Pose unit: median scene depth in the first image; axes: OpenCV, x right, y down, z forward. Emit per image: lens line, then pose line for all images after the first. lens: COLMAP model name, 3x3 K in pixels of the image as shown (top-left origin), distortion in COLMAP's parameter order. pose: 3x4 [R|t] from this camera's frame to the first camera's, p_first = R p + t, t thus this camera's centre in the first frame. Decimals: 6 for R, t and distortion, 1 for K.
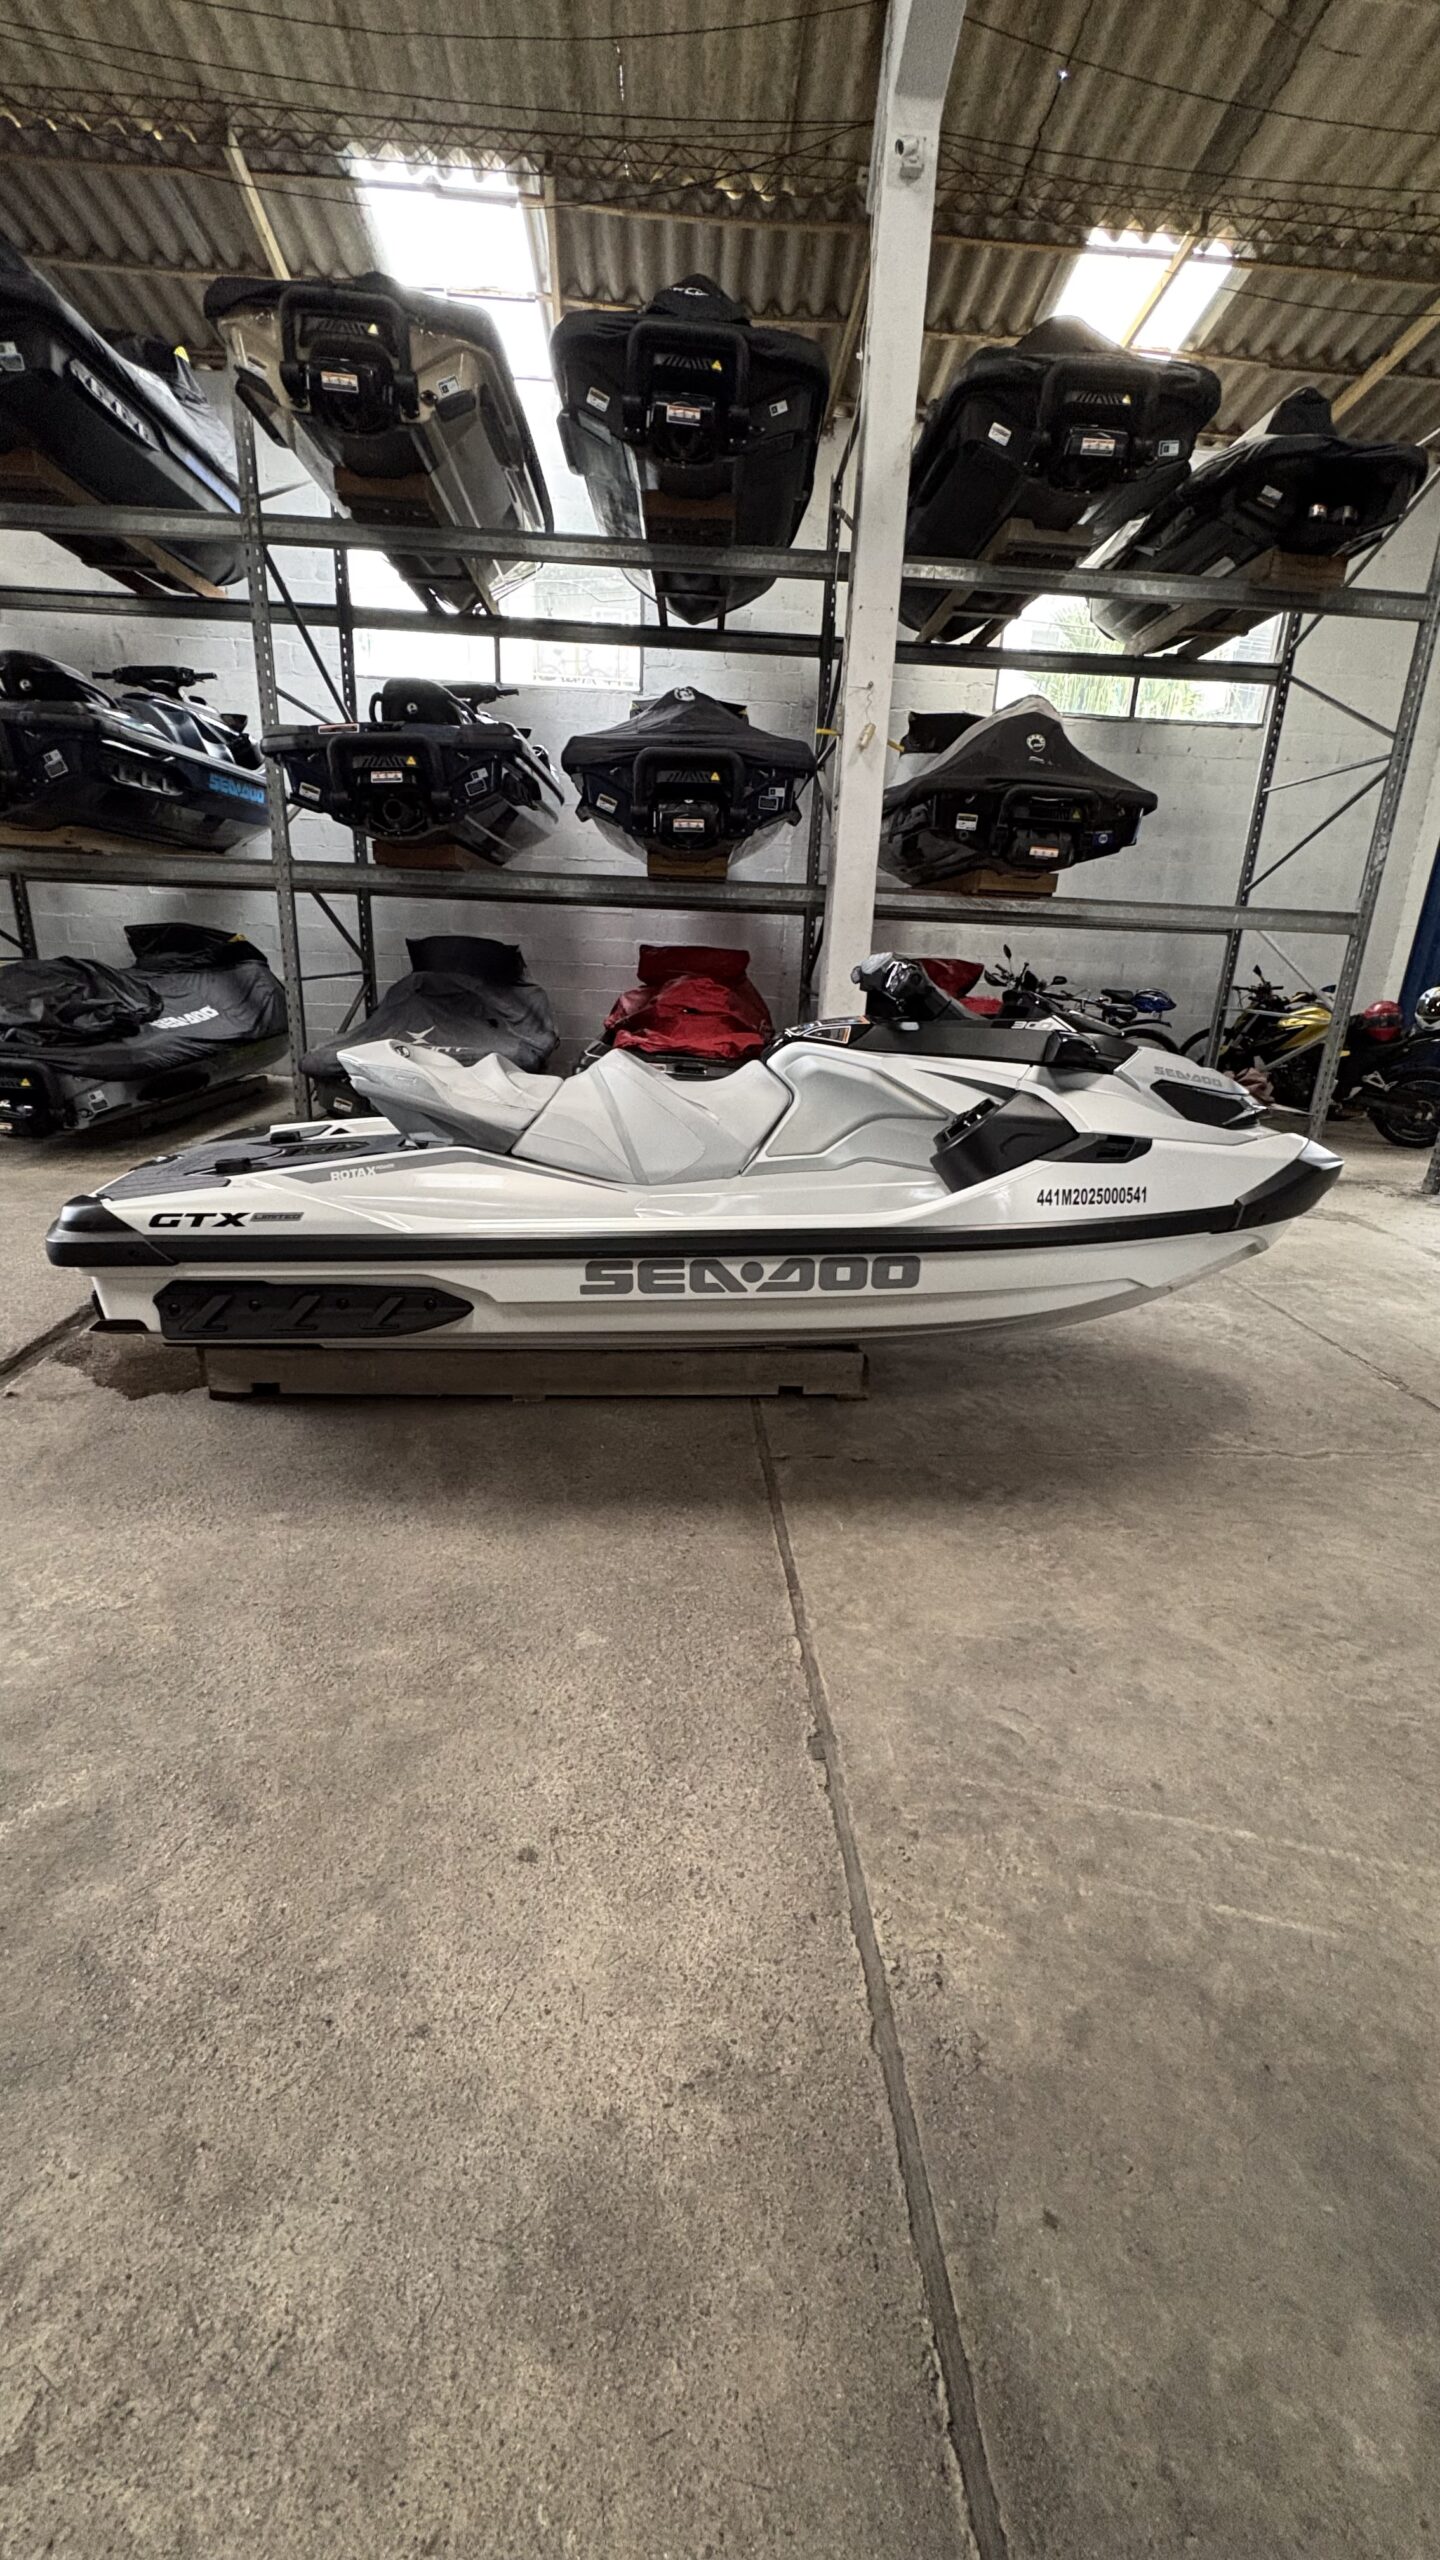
lens RADIAL K [[1017.2, 0, 724.6], [0, 1017.2, 1285.9], [0, 0, 1]] dist [0.000817, -0.000299]
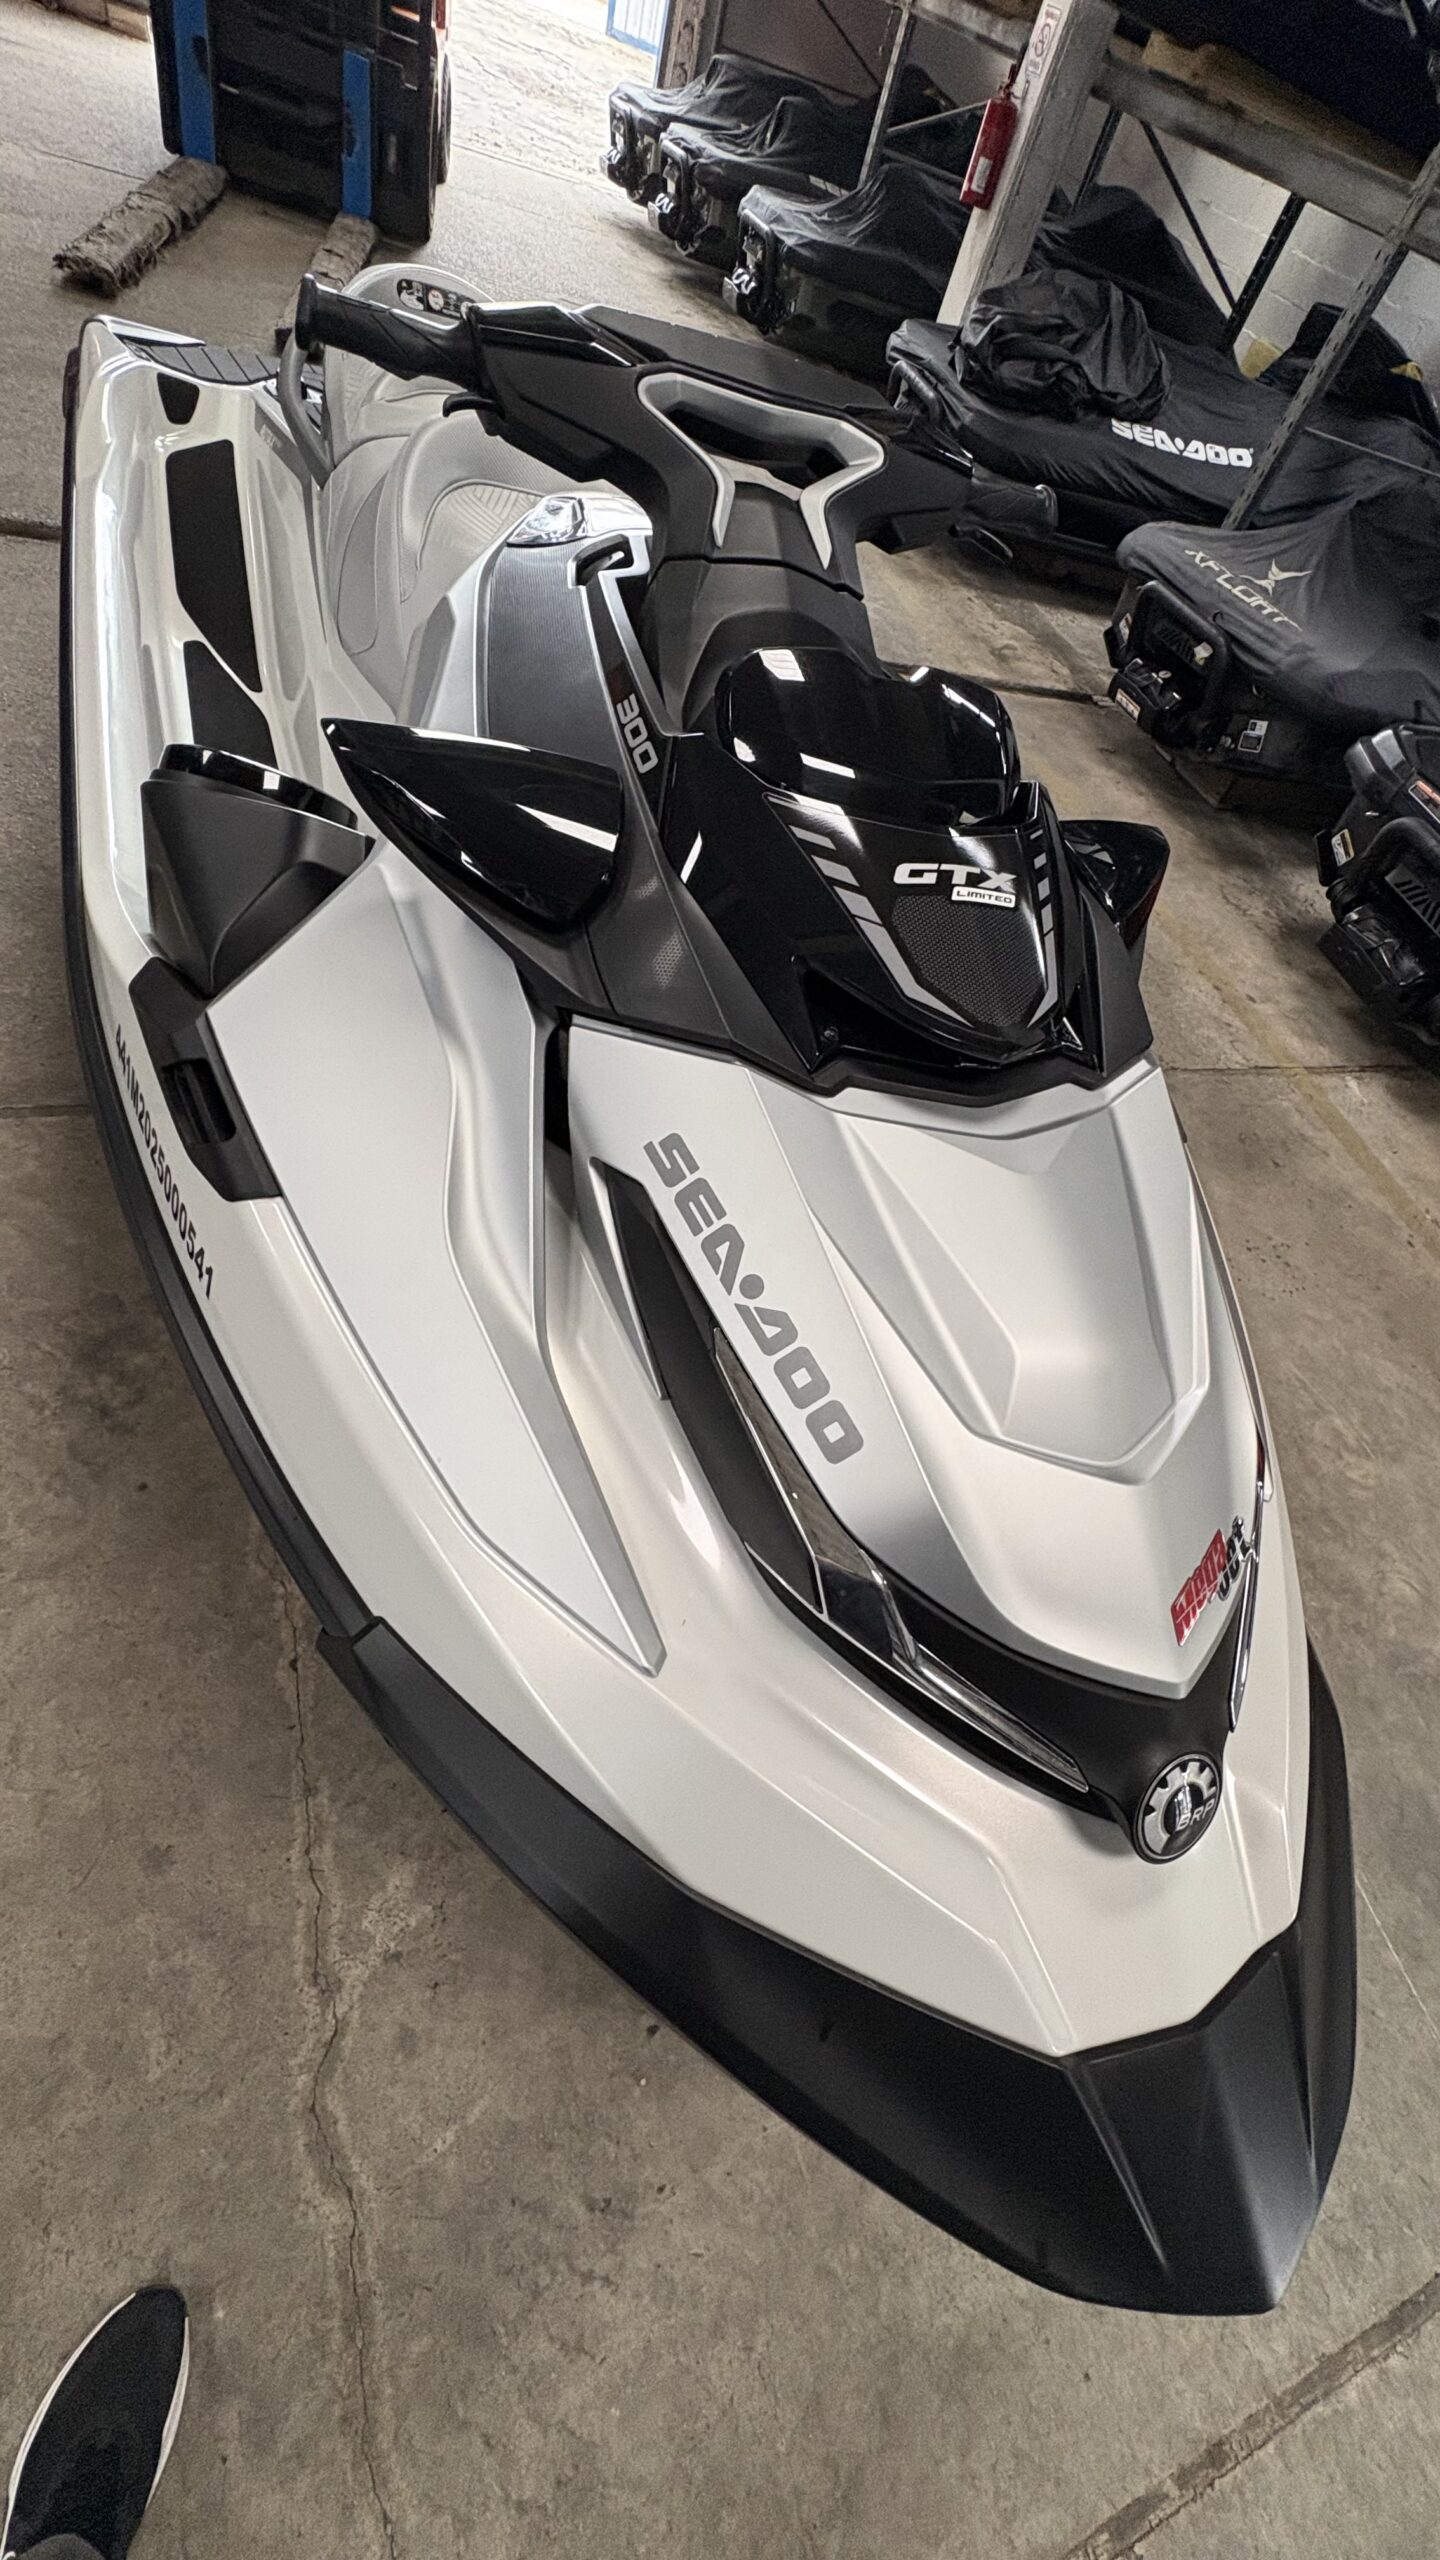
lens RADIAL K [[1017.2, 0, 722.1], [0, 1017.2, 1282.1], [0, 0, 1]] dist [0.000817, -0.000299]
pose [[0.264274, 0.792290, -0.549942, 0.327797], [-0.548070, 0.592568, 0.590325, -0.192621], [0.793586, 0.145399, 0.590830, 0.482492]]
